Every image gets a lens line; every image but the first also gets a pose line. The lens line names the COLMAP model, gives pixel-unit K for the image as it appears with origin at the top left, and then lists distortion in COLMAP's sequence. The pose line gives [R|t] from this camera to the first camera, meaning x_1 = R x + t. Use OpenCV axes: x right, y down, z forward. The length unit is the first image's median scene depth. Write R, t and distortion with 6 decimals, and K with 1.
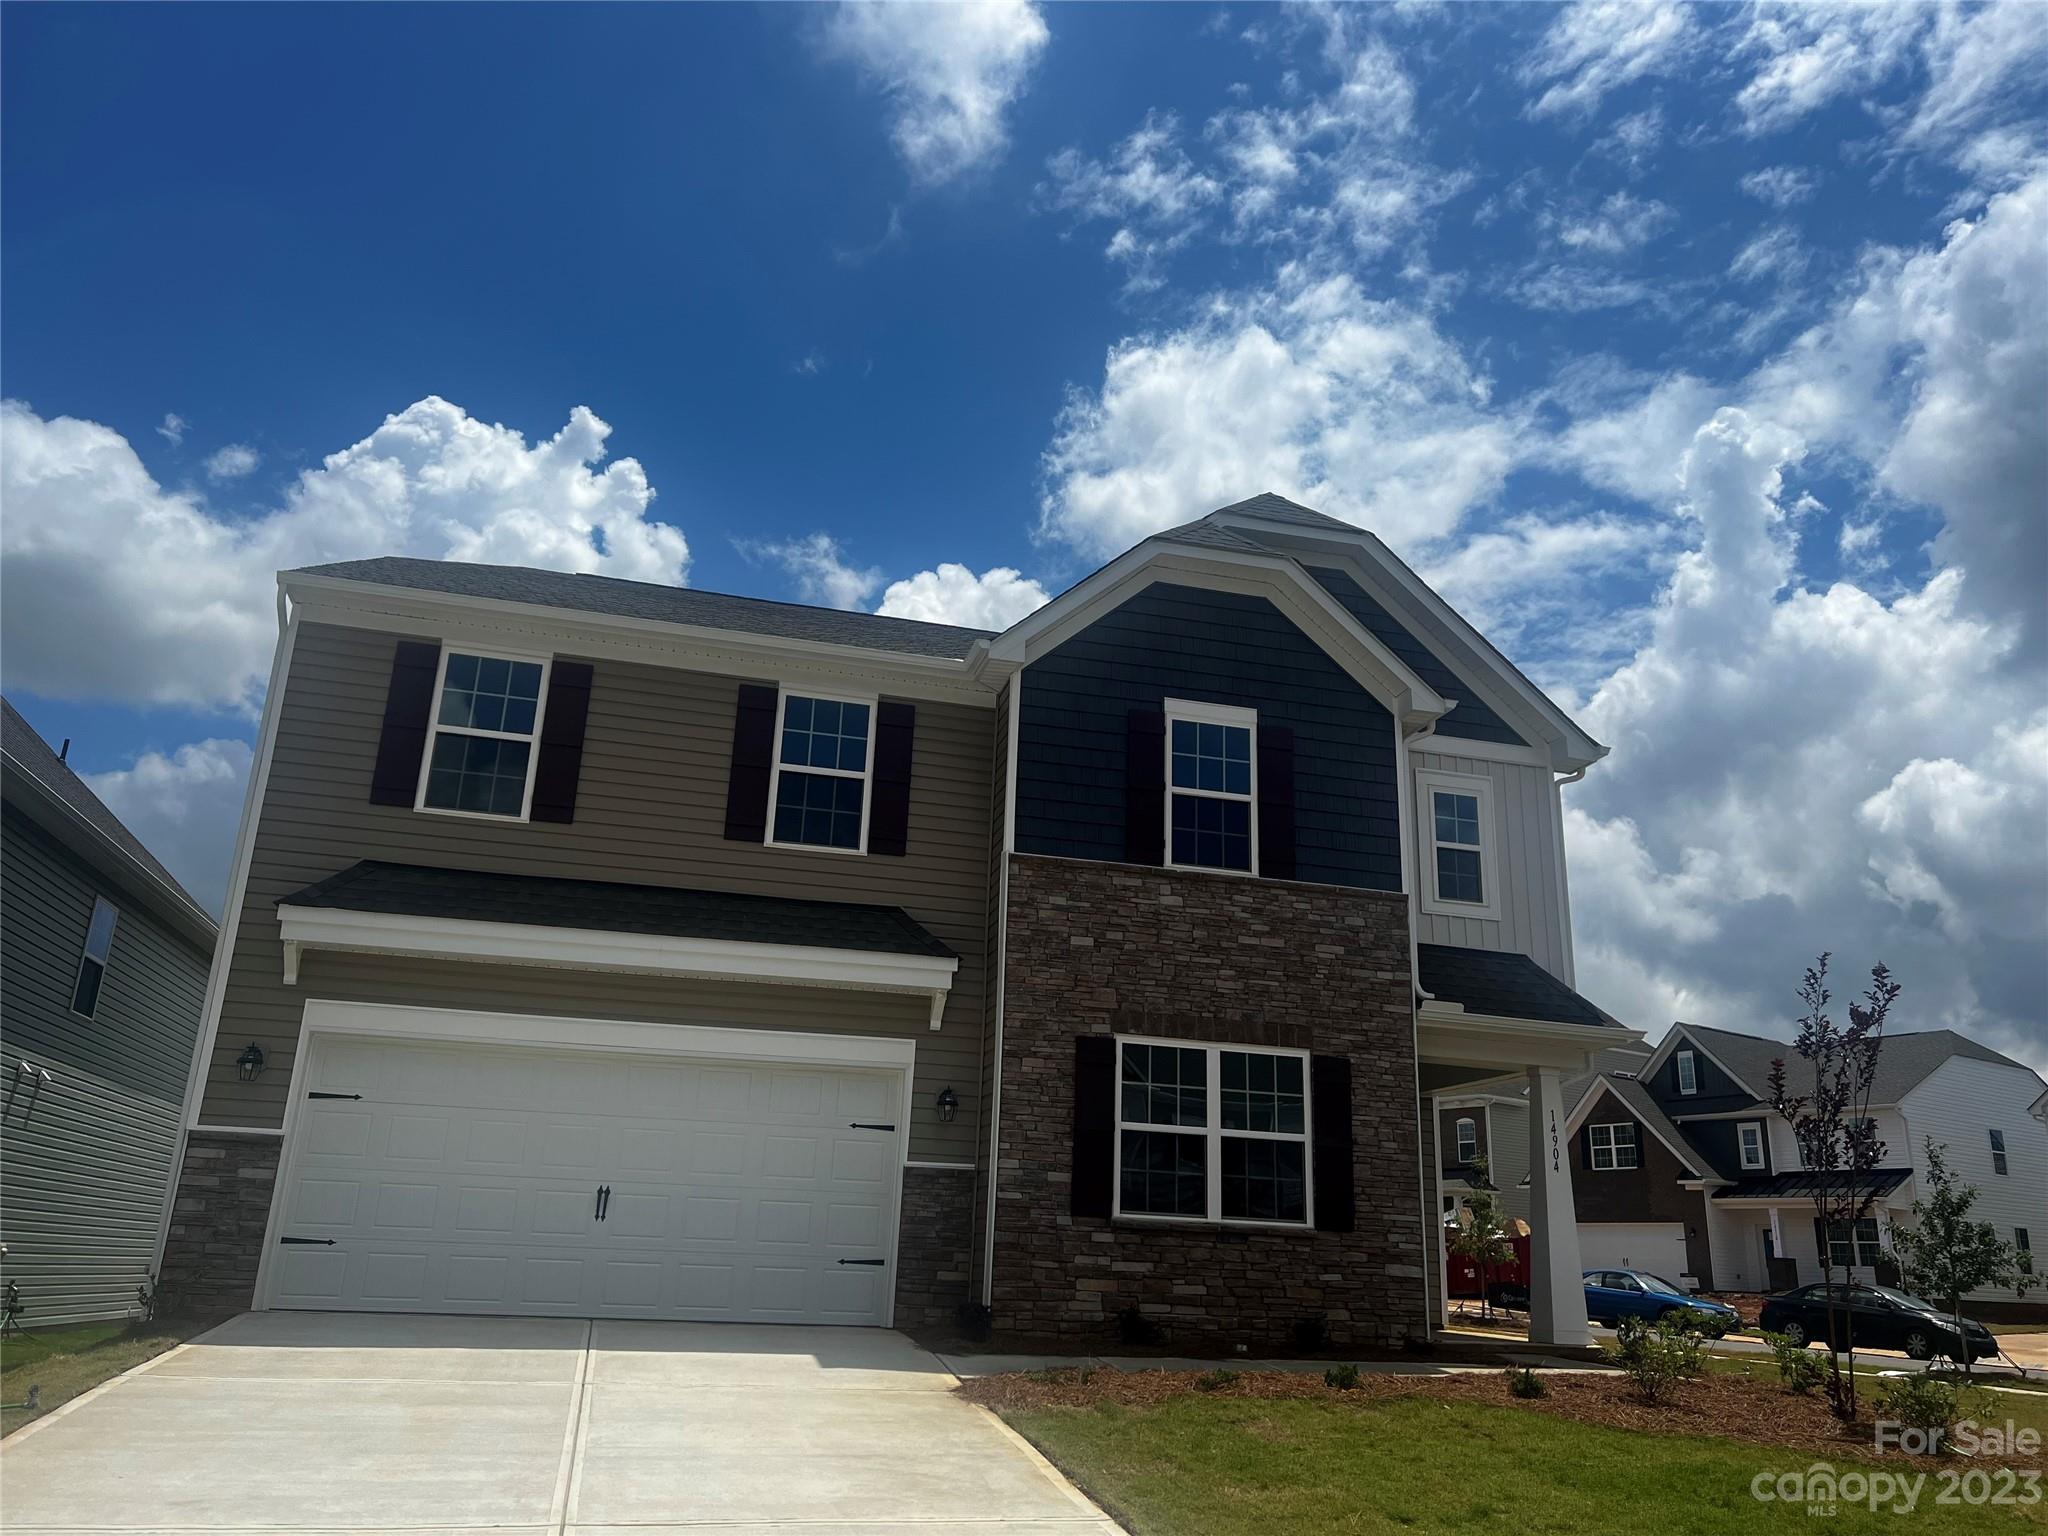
lens RADIAL K [[1542.5, 0, 1024.0], [0, 1542.5, 768.0], [0, 0, 1]] dist [0.127241, -0.158834]
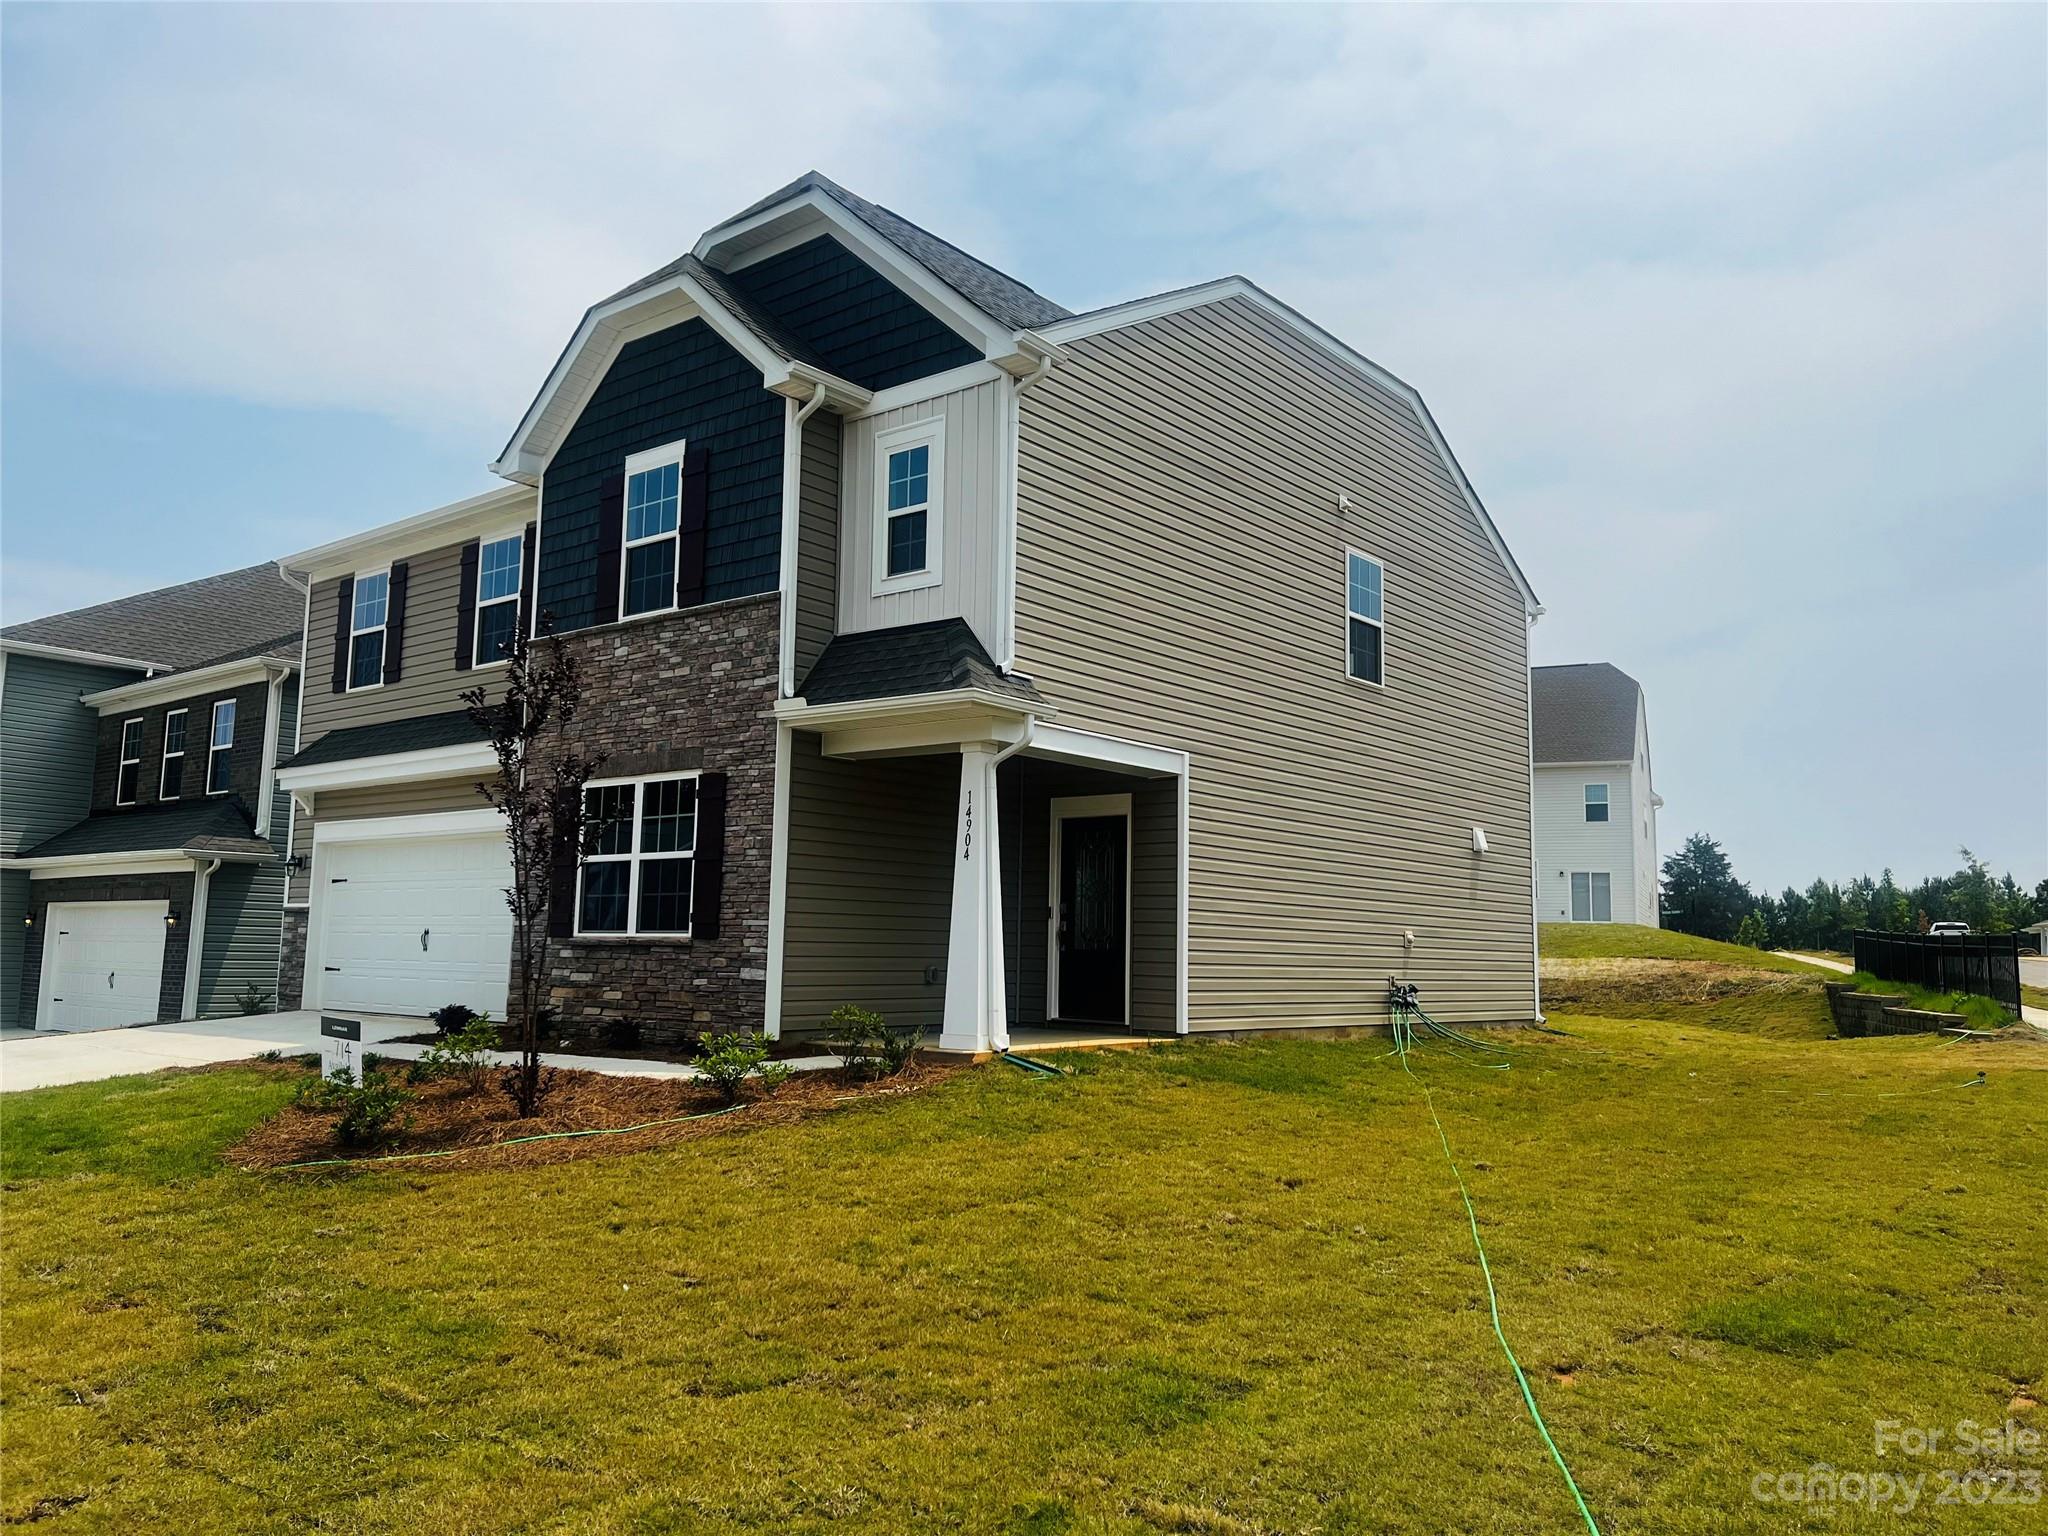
lens RADIAL K [[1542.5, 0, 1024.0], [0, 1542.5, 768.0], [0, 0, 1]] dist [0.127241, -0.158834]
pose [[0.582683, -0.124720, -0.803072, 1.126663], [0.252835, 0.966937, 0.033281, 0.200827], [0.772369, -0.222437, 0.594952, 0.563065]]
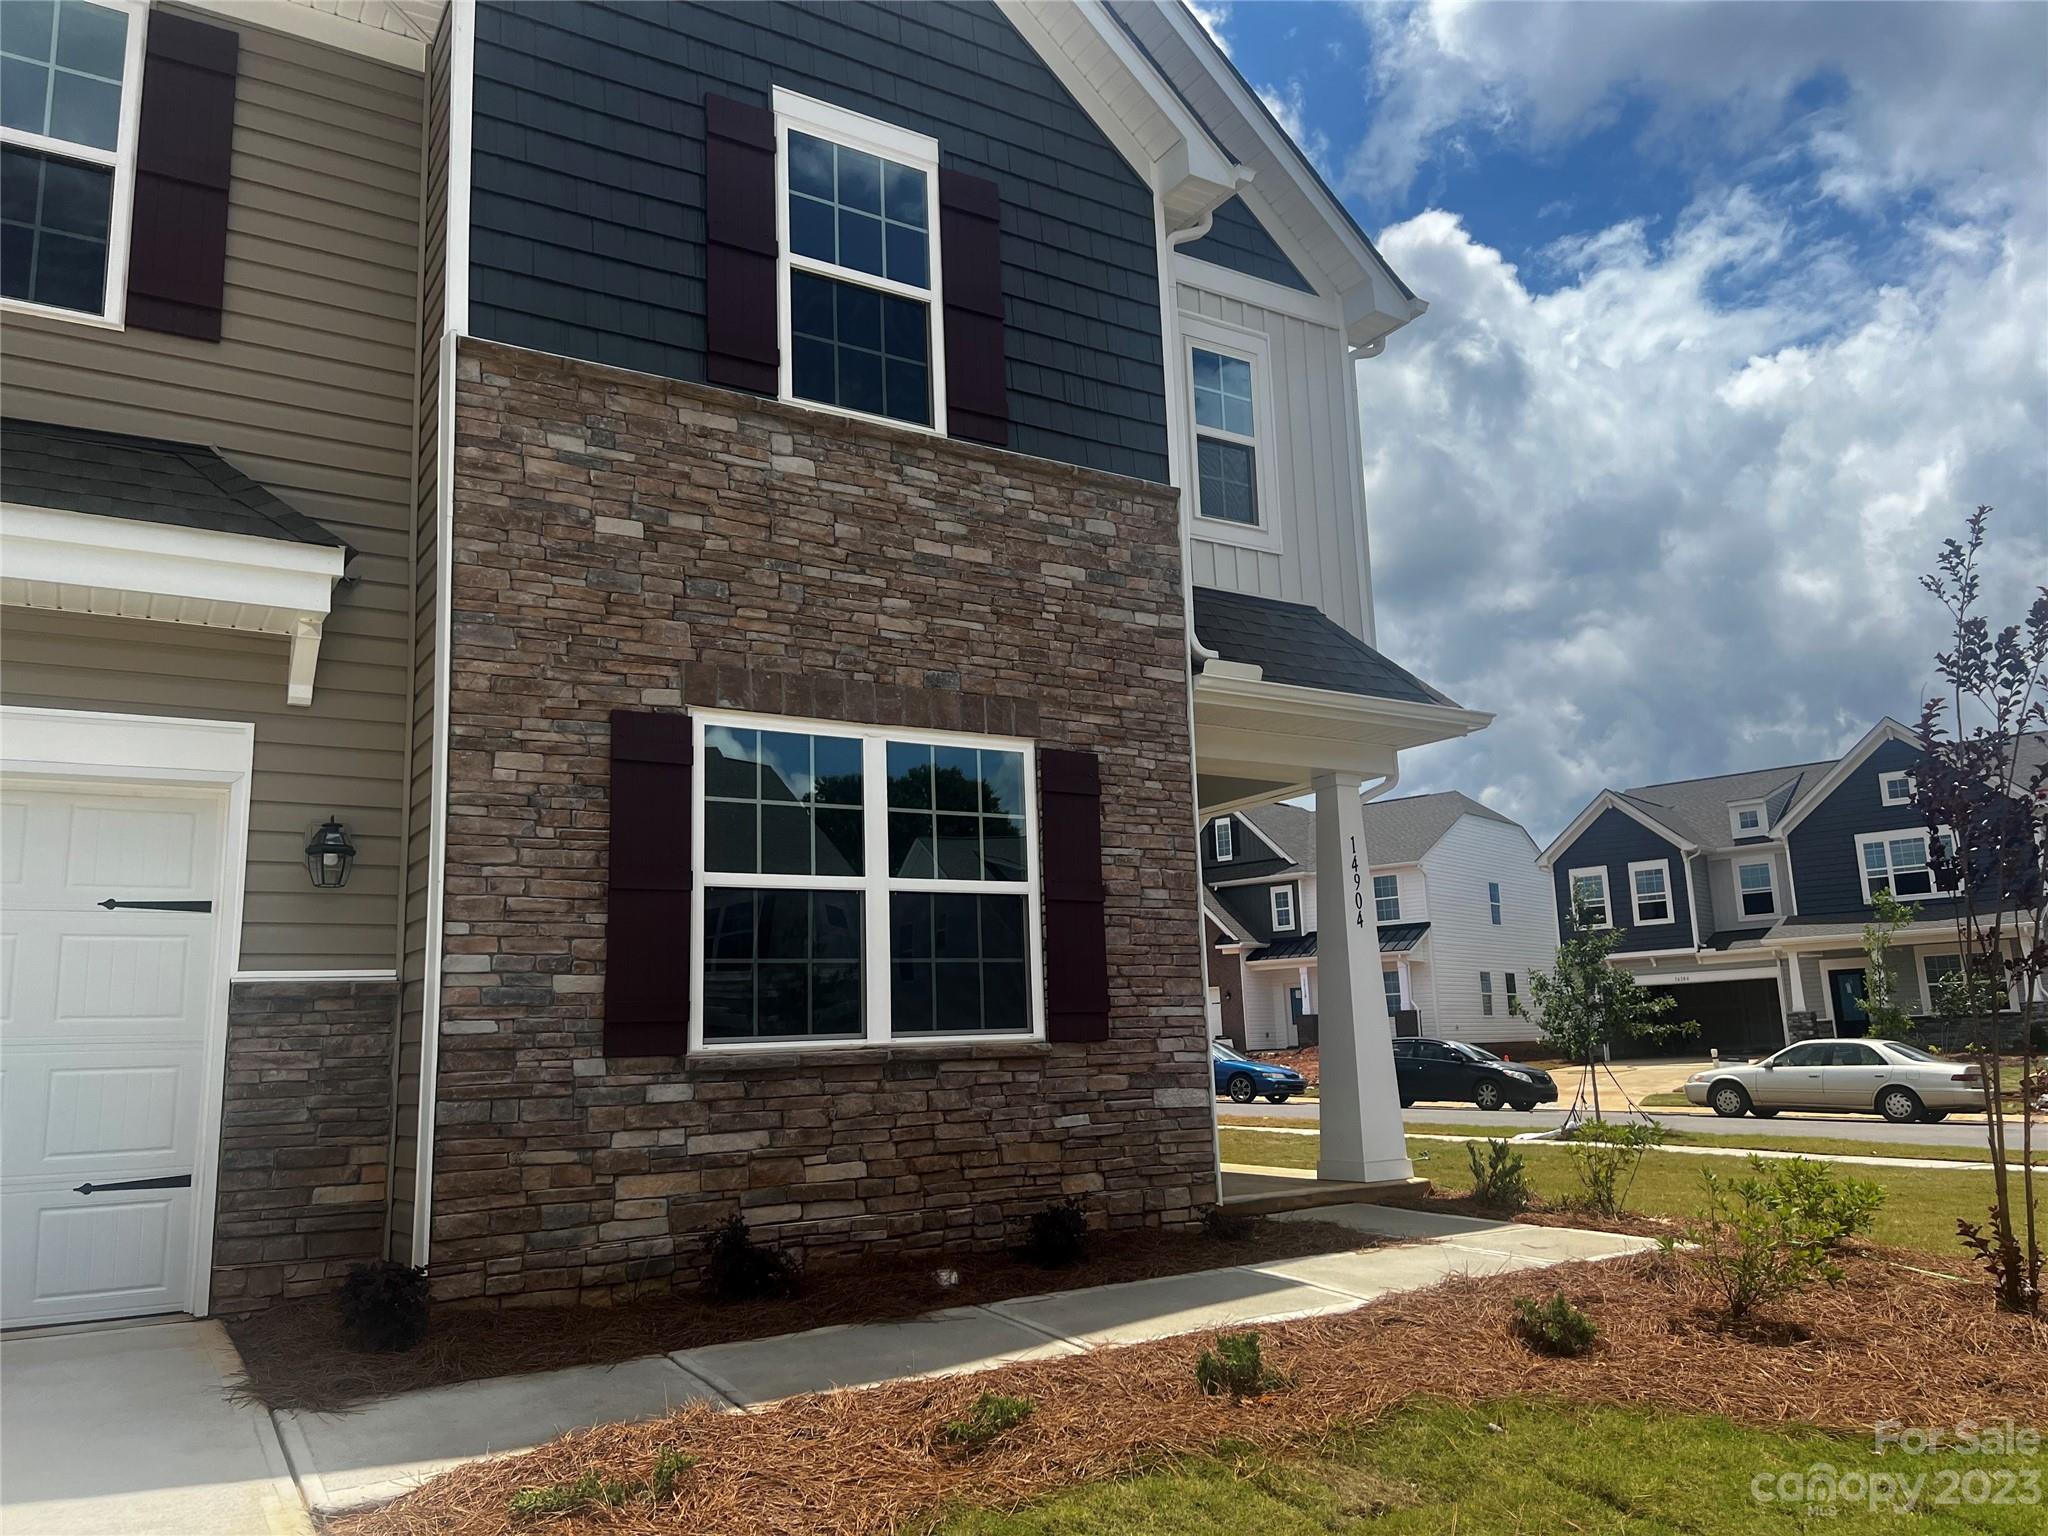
lens RADIAL K [[1530.7, 0, 1033.3], [0, 1530.7, 775.4], [0, 0, 1]] dist [0.135655, -0.235121]
pose [[0.948661, -0.015875, 0.315895, 0.004987], [-0.025206, 0.991769, 0.125537, 0.124073], [-0.315288, -0.127055, 0.940452, 0.470580]]
